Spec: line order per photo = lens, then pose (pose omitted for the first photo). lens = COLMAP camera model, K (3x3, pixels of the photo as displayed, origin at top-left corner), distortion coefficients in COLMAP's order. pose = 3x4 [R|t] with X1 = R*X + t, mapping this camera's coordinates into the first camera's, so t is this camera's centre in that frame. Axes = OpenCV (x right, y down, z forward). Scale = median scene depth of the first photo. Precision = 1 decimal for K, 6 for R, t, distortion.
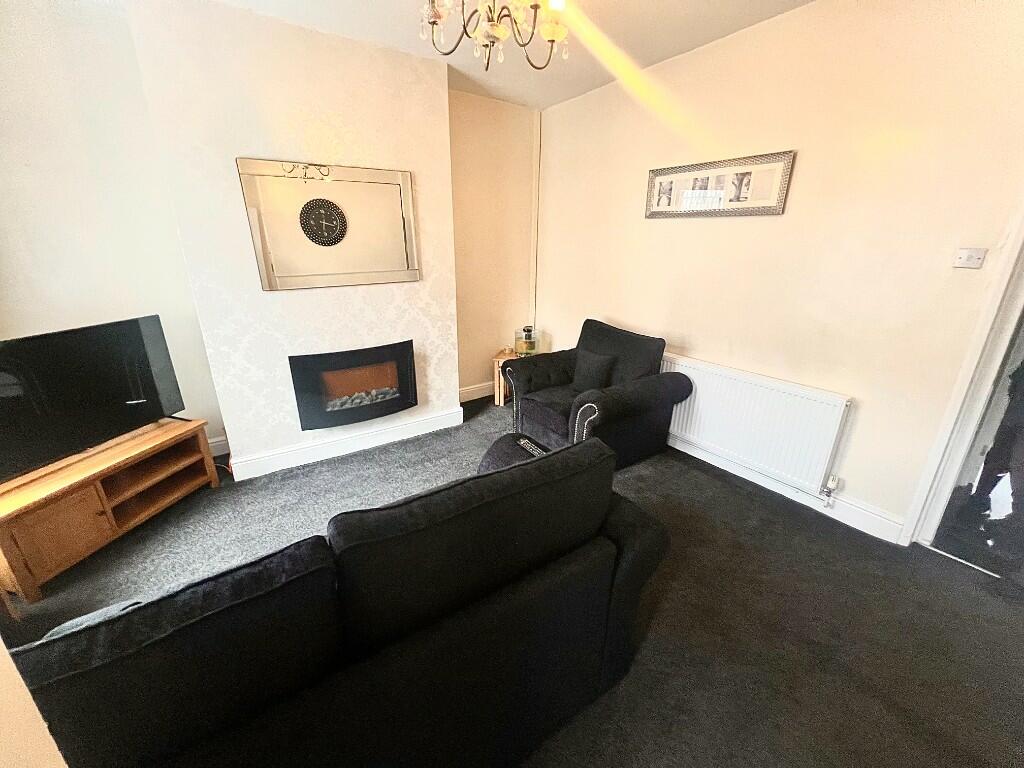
lens RADIAL K [[412.9, 0, 512.1], [0, 412.9, 381.2], [0, 0, 1]] dist [0.000056, -0.000009]
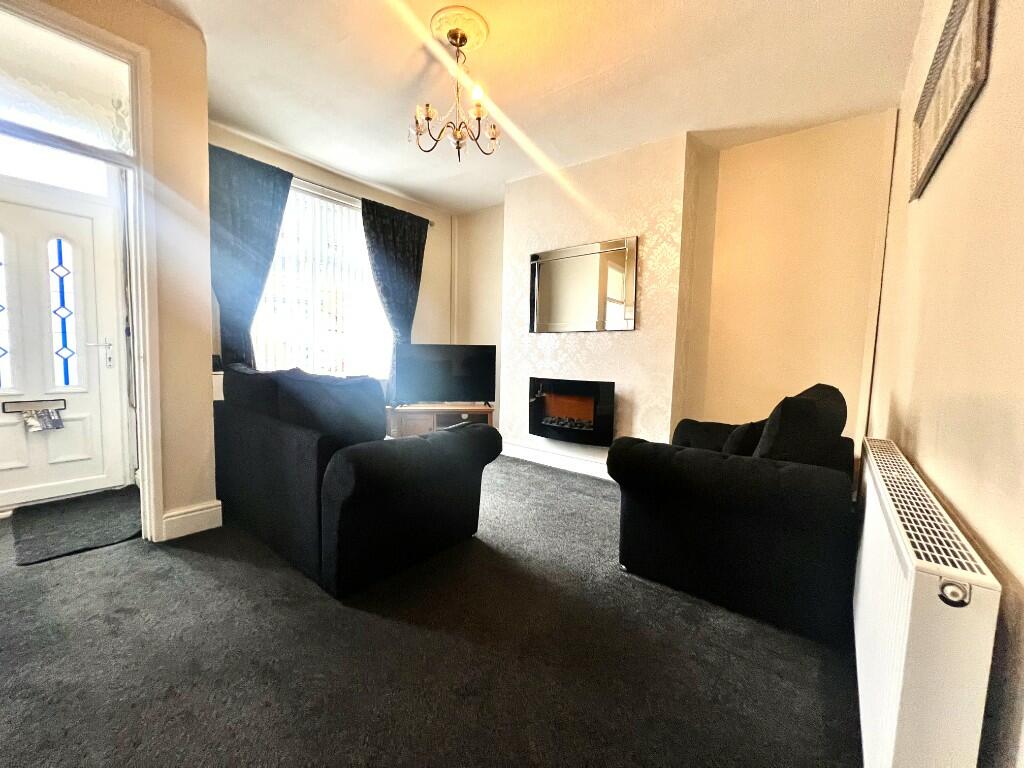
lens RADIAL K [[412.9, 0, 510.9], [0, 412.9, 384.5], [0, 0, 1]] dist [0.000056, -0.000009]
pose [[0.294453, 0.076513, -0.952598, 0.737245], [-0.332132, 0.942848, -0.026934, 0.023939], [0.896095, 0.324319, 0.303037, 0.459234]]
